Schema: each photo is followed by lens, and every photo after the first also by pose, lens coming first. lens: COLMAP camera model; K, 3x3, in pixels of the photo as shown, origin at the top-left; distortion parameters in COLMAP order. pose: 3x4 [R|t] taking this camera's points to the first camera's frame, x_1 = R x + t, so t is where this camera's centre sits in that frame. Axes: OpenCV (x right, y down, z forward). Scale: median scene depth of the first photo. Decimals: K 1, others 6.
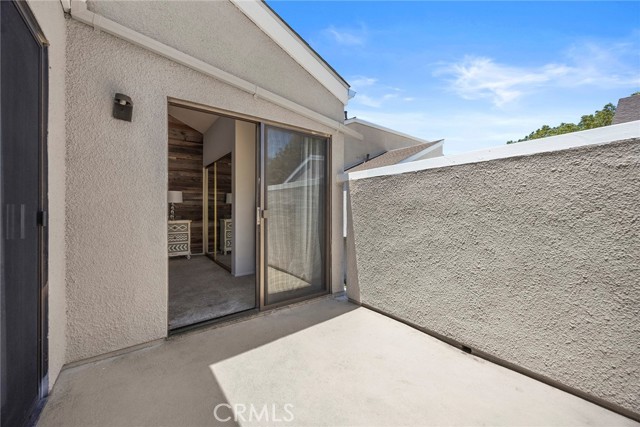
lens RADIAL K [[246.5, 0, 320.0], [0, 246.5, 213.5], [0, 0, 1]] dist [-0.001903, -0.000226]
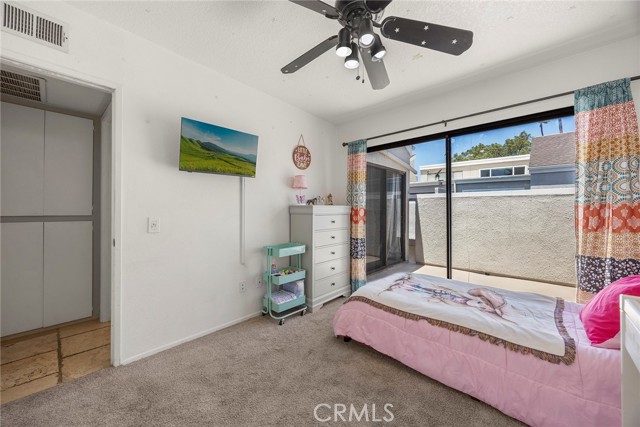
lens RADIAL K [[247.7, 0, 319.9], [0, 247.7, 203.6], [0, 0, 1]] dist [-0.000144, -0.000141]
pose [[0.982797, 0.014140, 0.184146, -1.386386], [-0.009076, 0.999558, -0.028314, -0.042486], [-0.184465, 0.026155, 0.982491, -1.013356]]
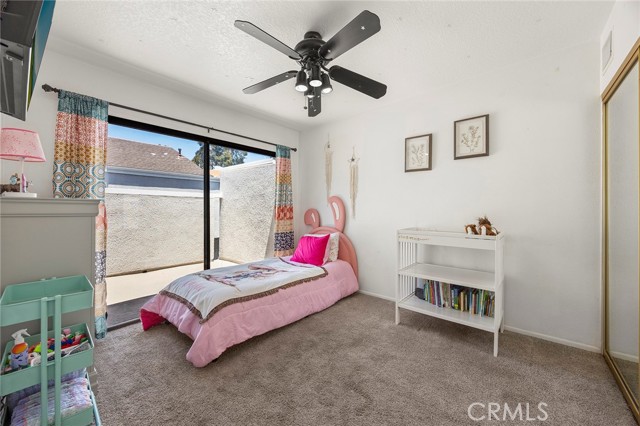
lens RADIAL K [[249.6, 0, 320.0], [0, 249.6, 207.3], [0, 0, 1]] dist [-0.017651, -0.000085]
pose [[-0.239426, 0.016579, 0.970773, -2.095661], [0.001256, 0.999859, -0.016766, -0.032928], [-0.970914, -0.002795, -0.239413, -0.083850]]
